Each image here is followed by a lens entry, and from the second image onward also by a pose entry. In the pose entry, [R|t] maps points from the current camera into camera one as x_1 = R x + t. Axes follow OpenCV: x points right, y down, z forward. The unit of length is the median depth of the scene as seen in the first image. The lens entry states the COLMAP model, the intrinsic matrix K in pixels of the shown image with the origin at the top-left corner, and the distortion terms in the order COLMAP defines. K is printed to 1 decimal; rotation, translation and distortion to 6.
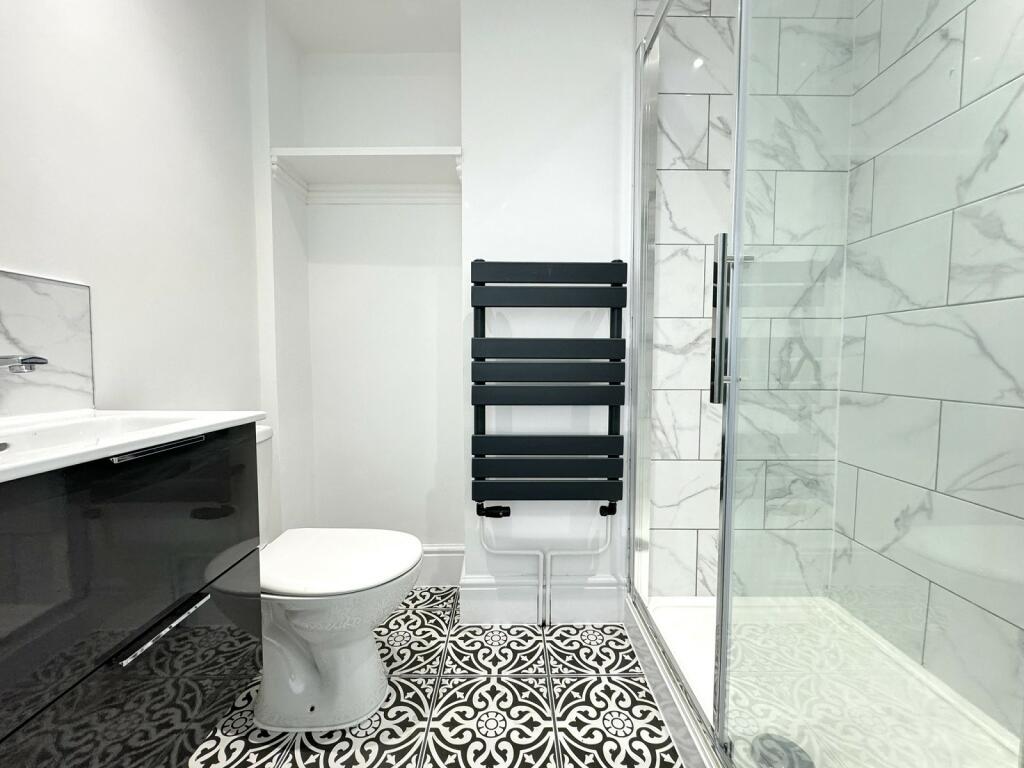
lens RADIAL K [[415.4, 0, 512.0], [0, 415.4, 384.0], [0, 0, 1]] dist [-0.000258, 0.000229]
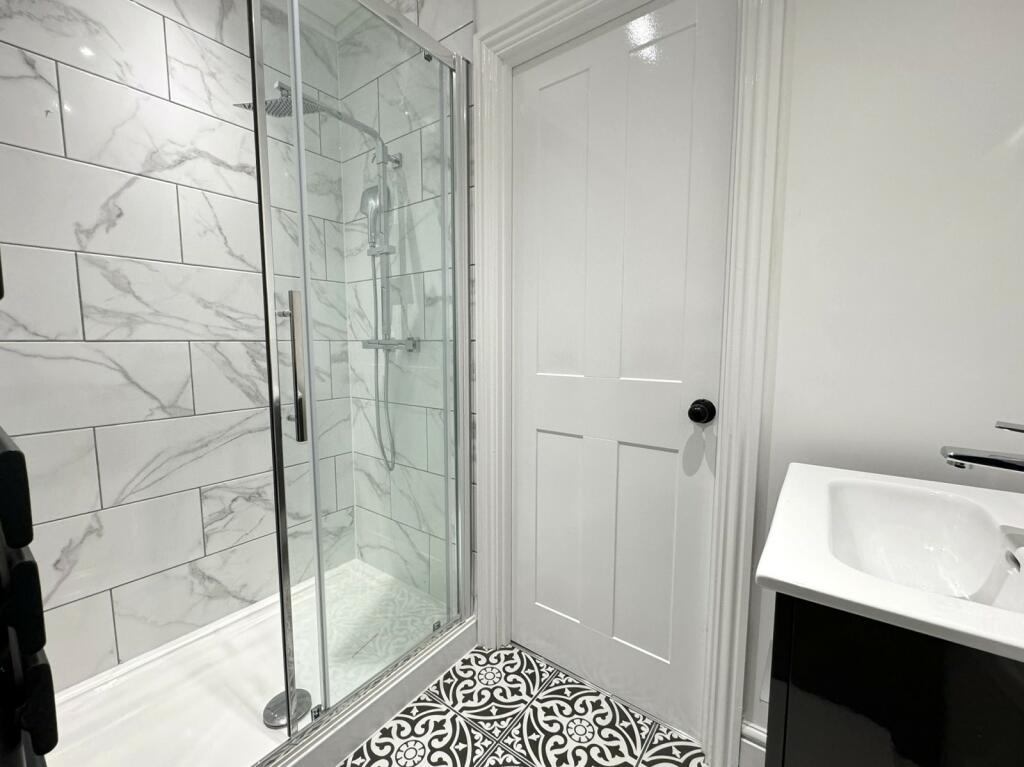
lens RADIAL K [[415.4, 0, 512.0], [0, 415.4, 383.5], [0, 0, 1]] dist [-0.000258, 0.000229]
pose [[-0.788488, -0.058856, 0.612228, -0.528847], [0.037679, 0.988919, 0.143596, -0.203551], [-0.613895, 0.136292, -0.777533, 1.242330]]
